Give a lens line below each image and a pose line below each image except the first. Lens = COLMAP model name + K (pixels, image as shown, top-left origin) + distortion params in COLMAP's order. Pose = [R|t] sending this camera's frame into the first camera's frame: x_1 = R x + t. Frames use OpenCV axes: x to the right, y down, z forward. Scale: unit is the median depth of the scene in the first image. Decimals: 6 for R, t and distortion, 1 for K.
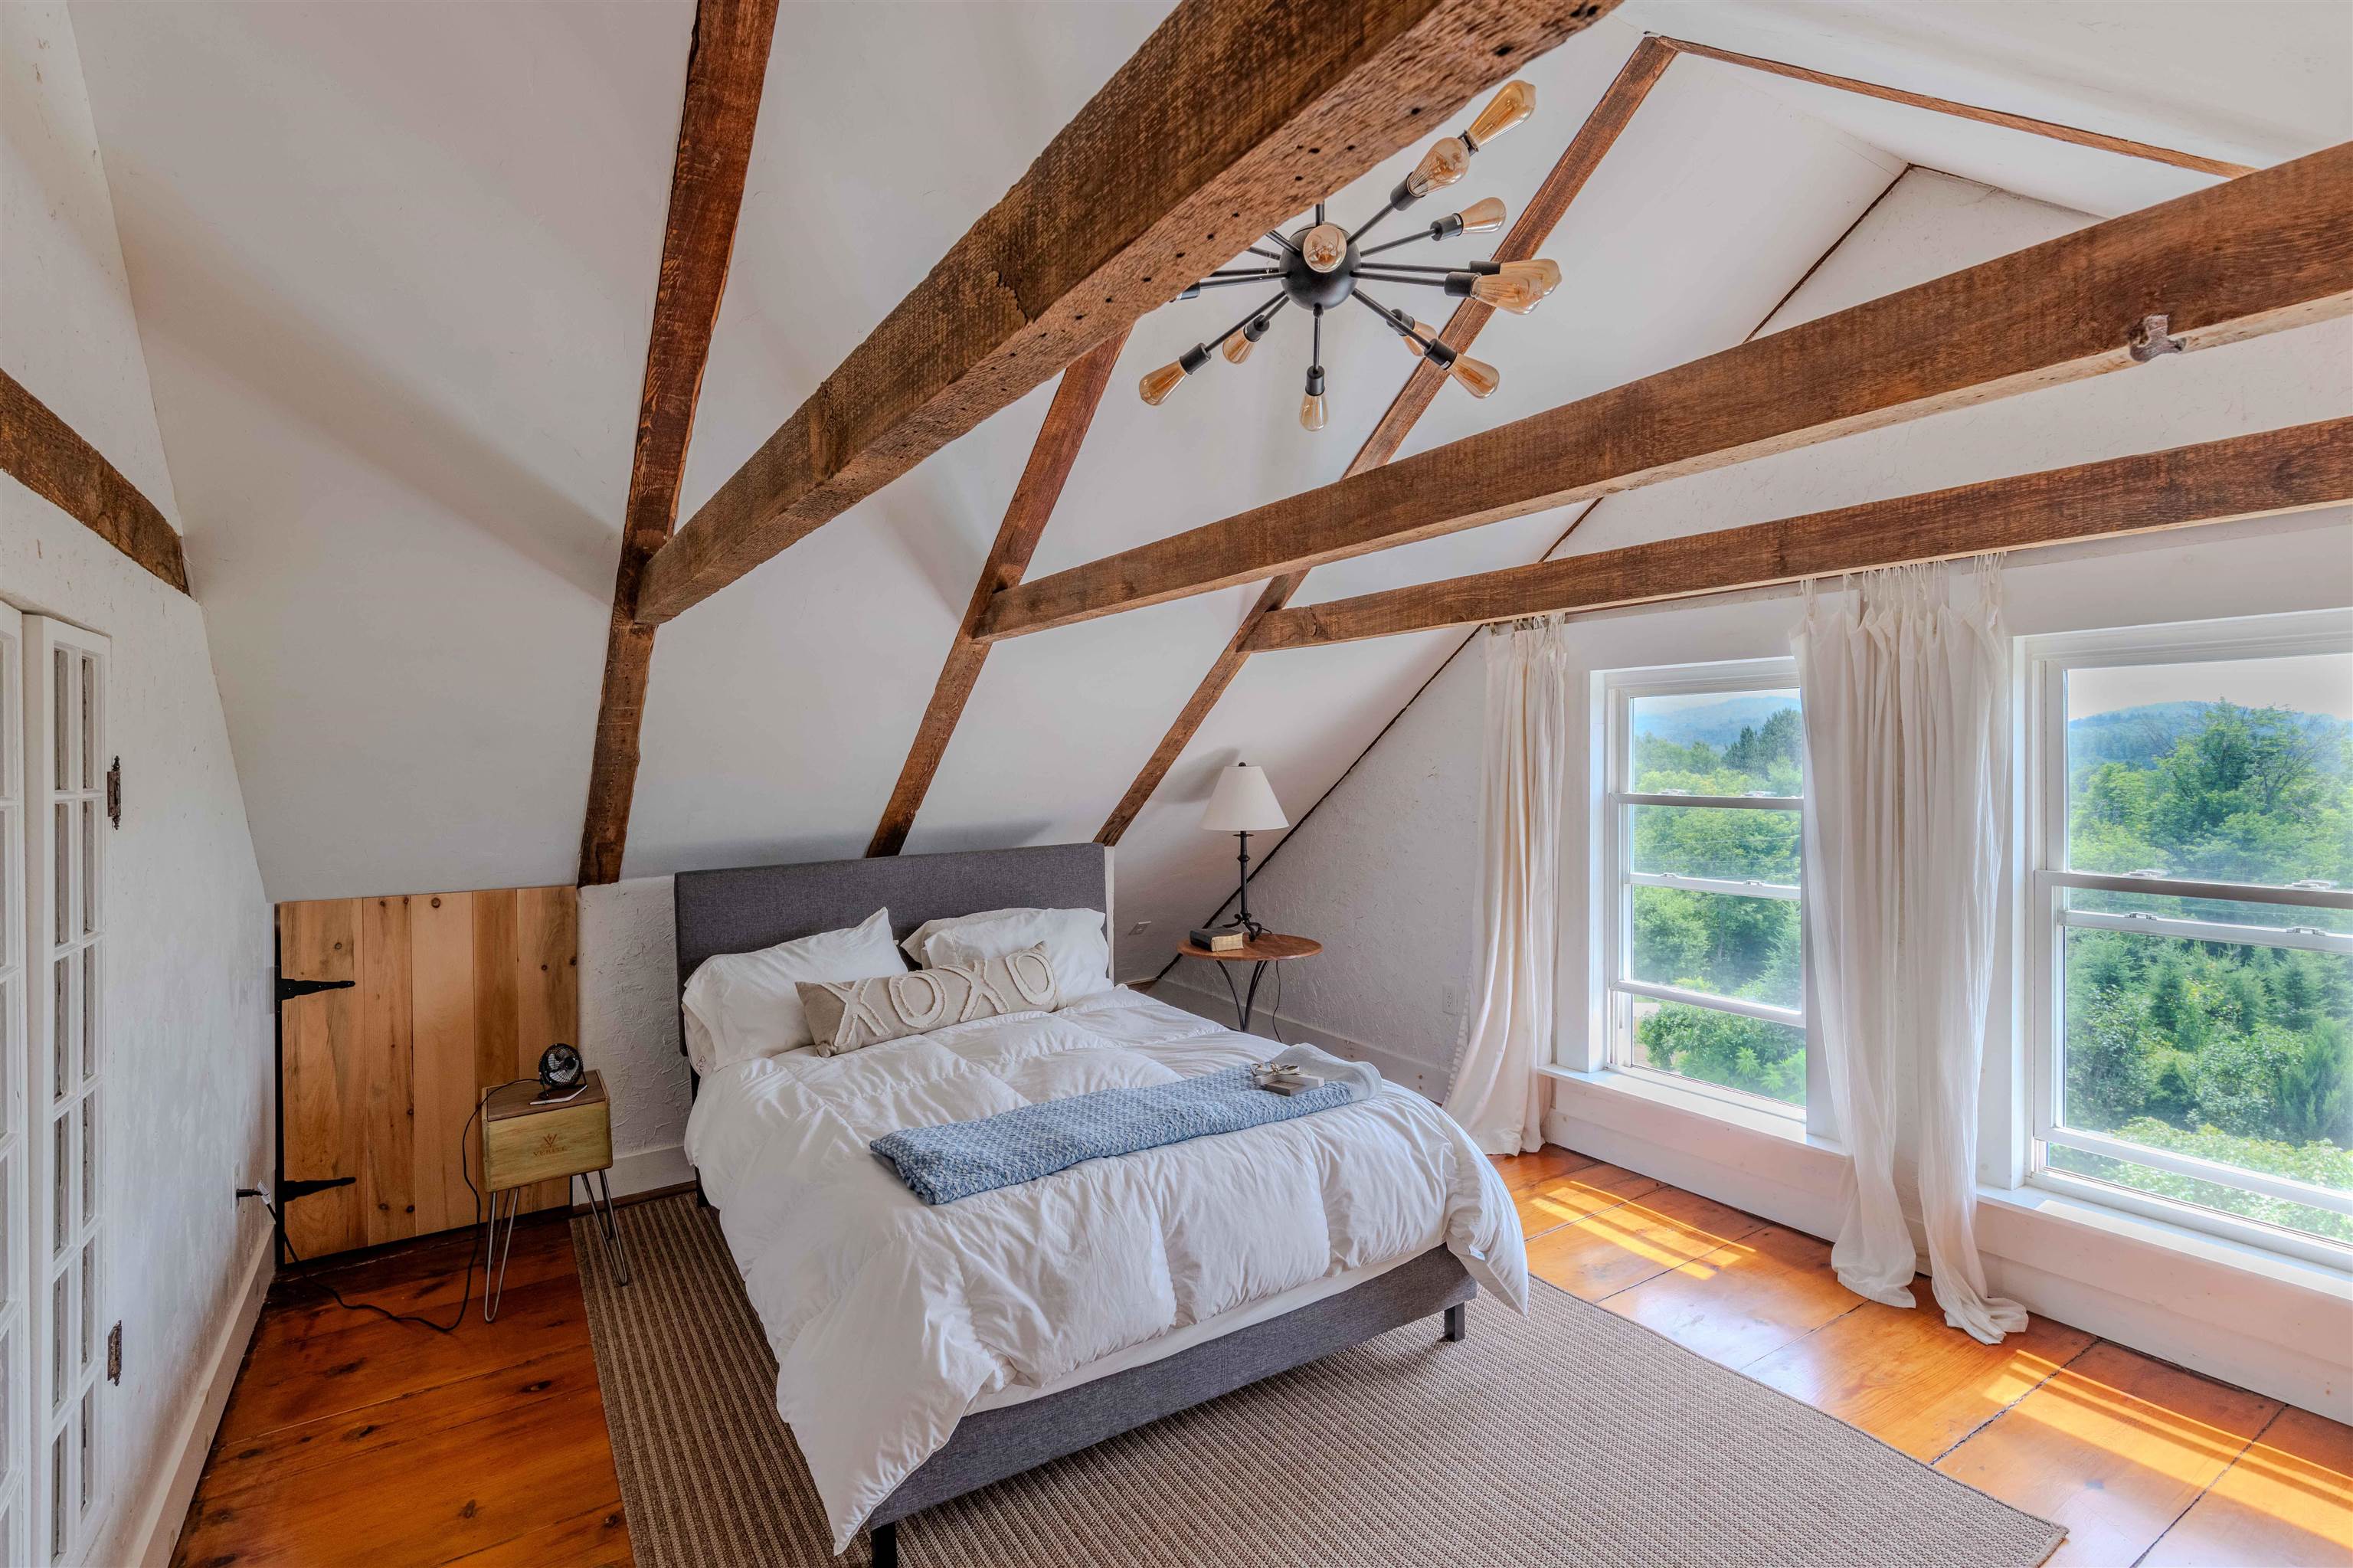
lens RADIAL K [[1047.8, 0, 1236.3], [0, 1047.8, 769.1], [0, 0, 1]] dist [0.002245, -0.000446]
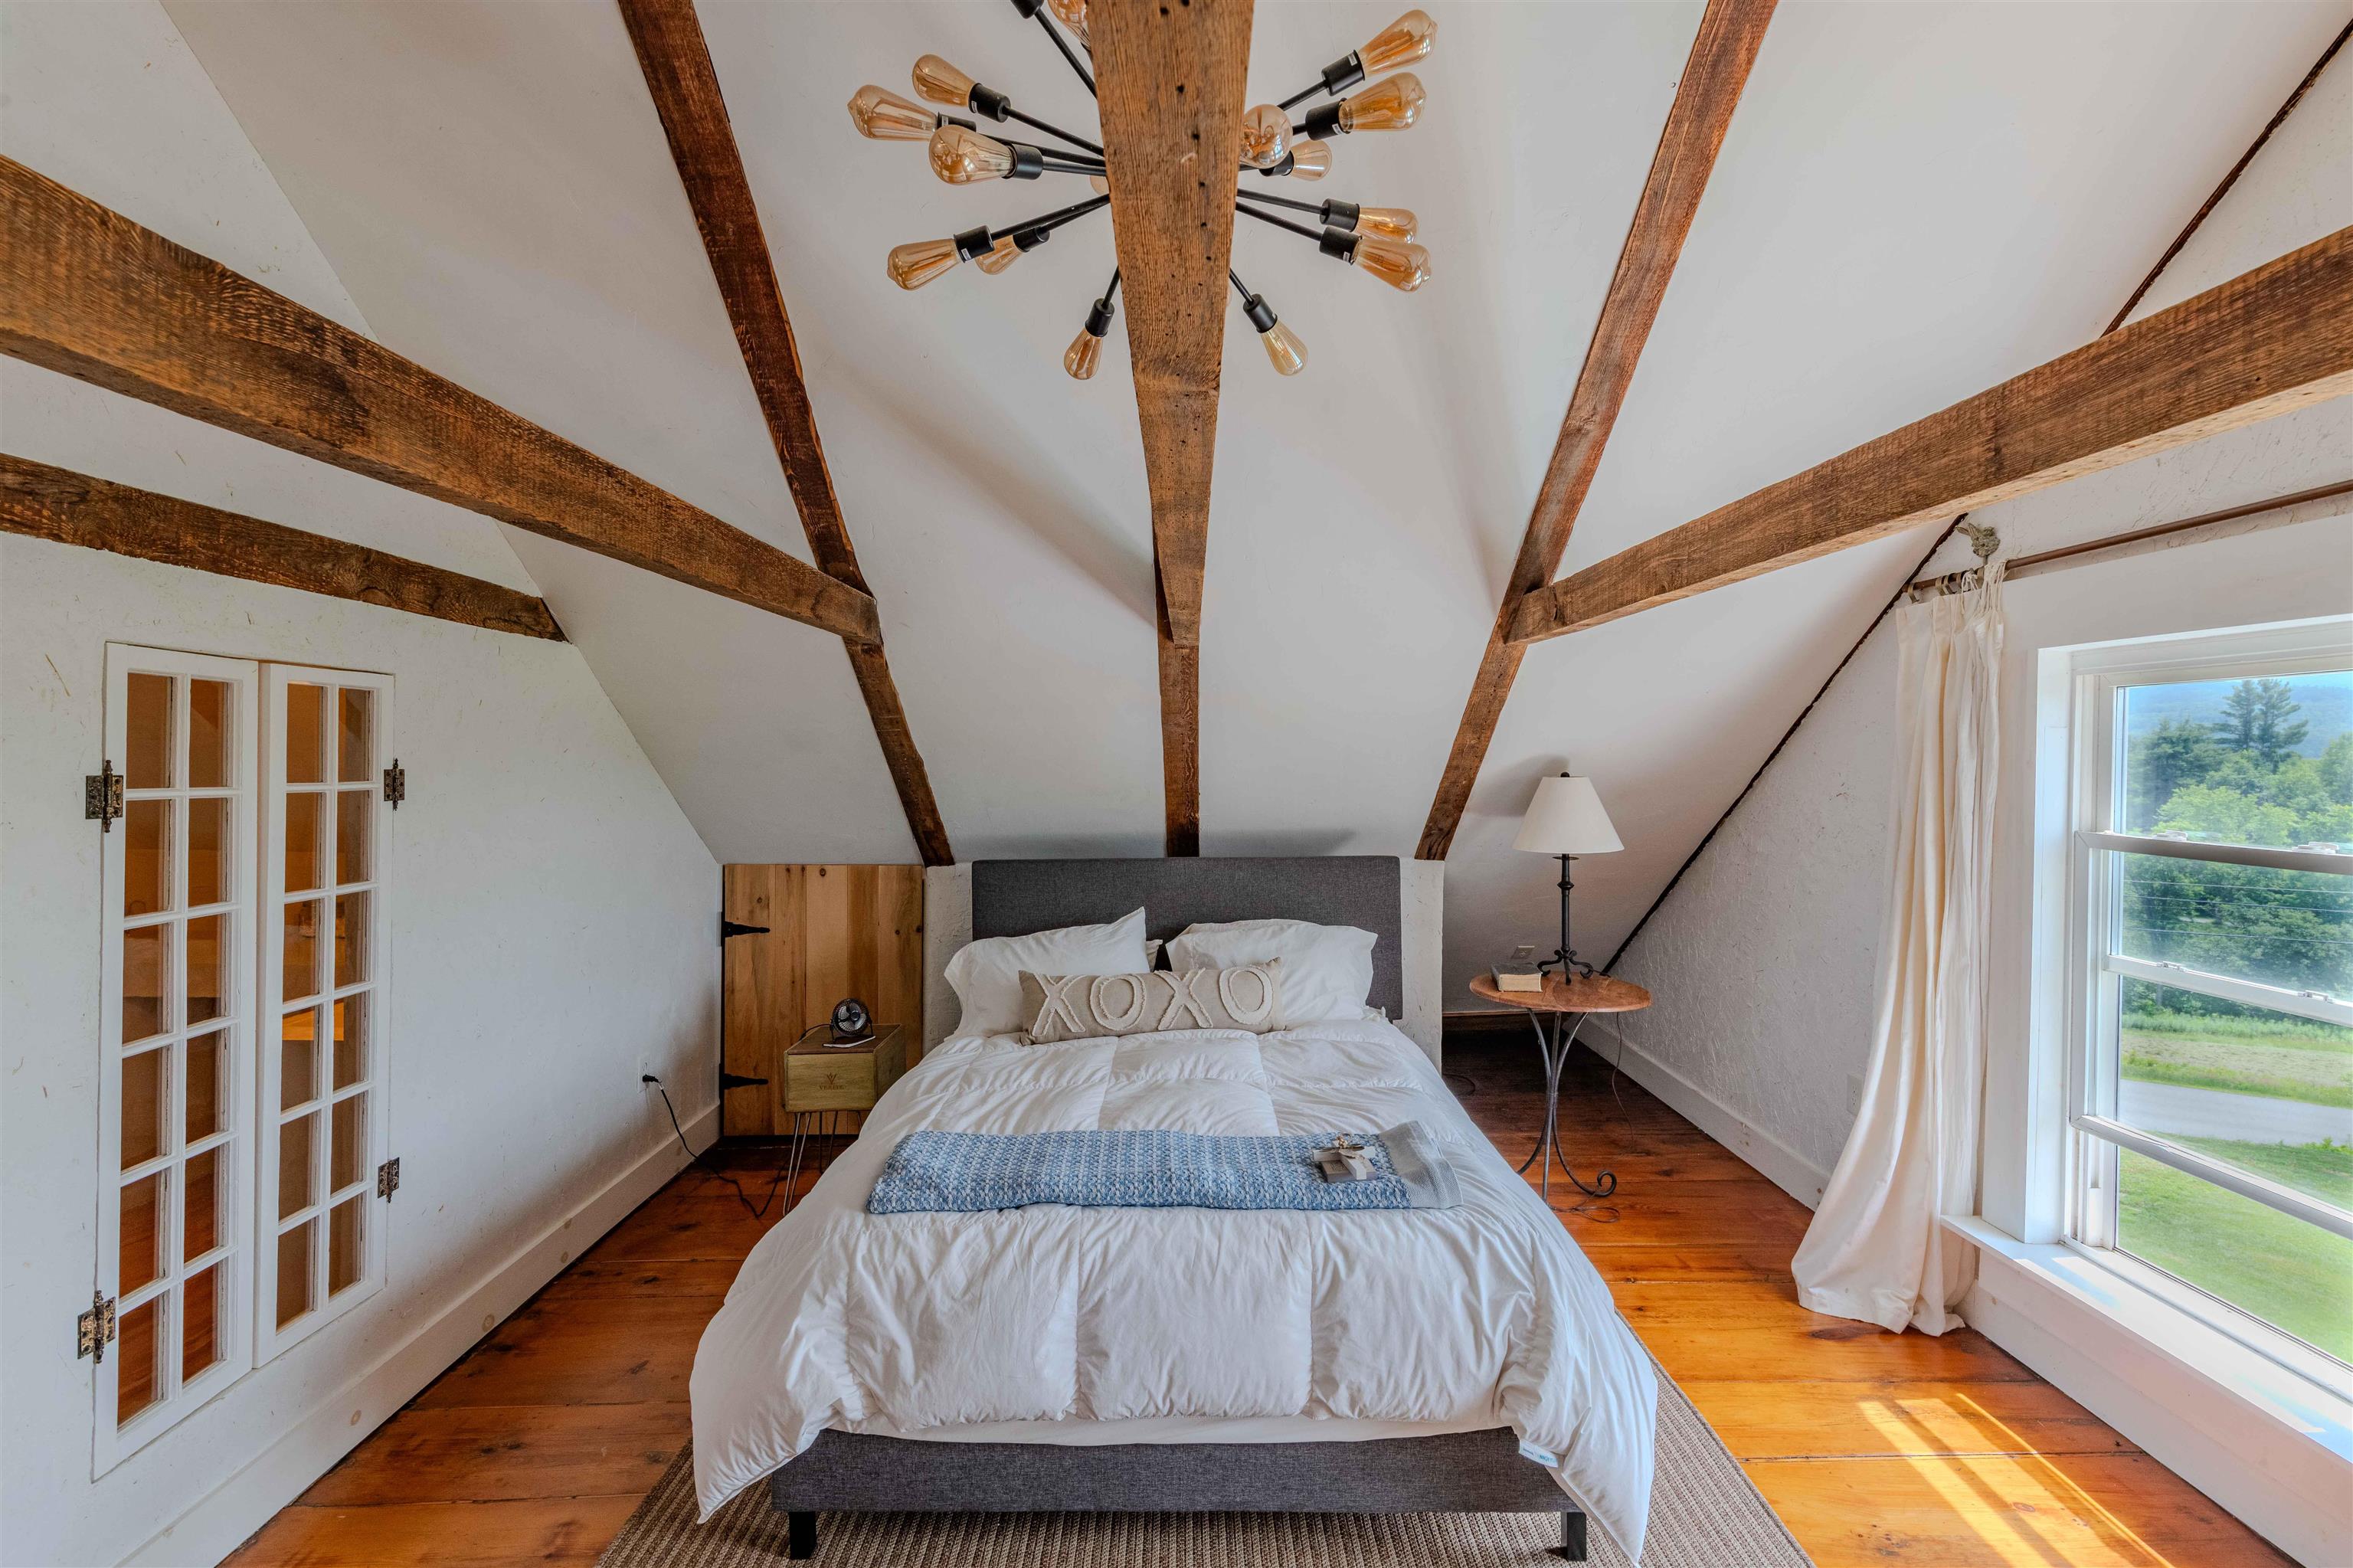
lens RADIAL K [[1047.8, 0, 1176.1], [0, 1047.8, 766.6], [0, 0, 1]] dist [0.002245, -0.000446]
pose [[0.851967, 0.018077, -0.523283, 0.278894], [-0.018850, 0.999815, 0.003850, -0.012998], [0.523256, 0.006584, 0.852150, 0.169812]]
